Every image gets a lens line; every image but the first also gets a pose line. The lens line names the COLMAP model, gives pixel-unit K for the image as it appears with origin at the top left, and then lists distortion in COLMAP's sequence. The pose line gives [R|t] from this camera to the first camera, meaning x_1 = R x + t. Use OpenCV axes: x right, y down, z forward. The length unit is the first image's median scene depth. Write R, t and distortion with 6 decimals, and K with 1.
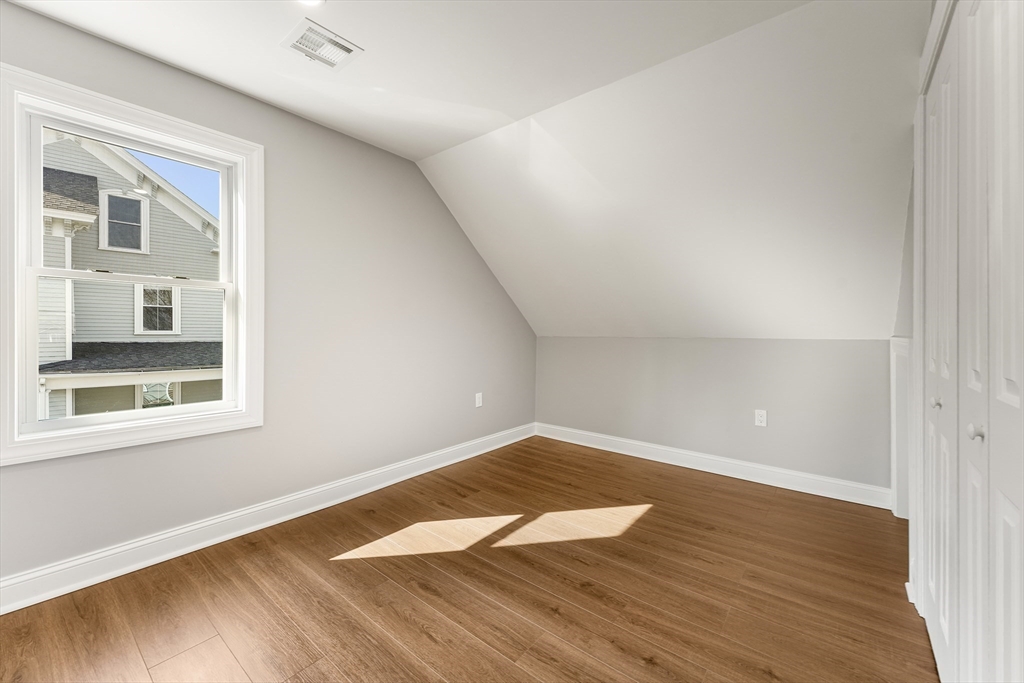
lens RADIAL K [[410.0, 0, 518.8], [0, 410.0, 336.3], [0, 0, 1]] dist [0.000765, -0.000381]
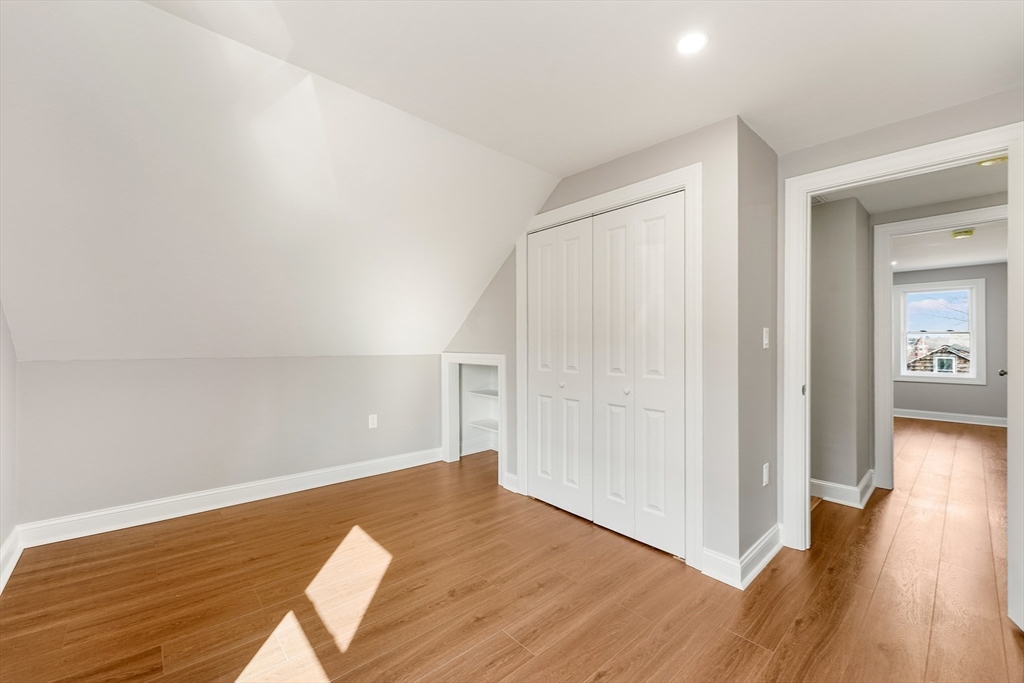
lens RADIAL K [[410.0, 0, 518.8], [0, 410.0, 336.3], [0, 0, 1]] dist [0.000765, -0.000381]
pose [[0.149125, 0.014039, 0.988719, -0.602440], [0.009765, 0.999830, -0.015670, -0.022537], [-0.988770, 0.011991, 0.148963, 0.471237]]
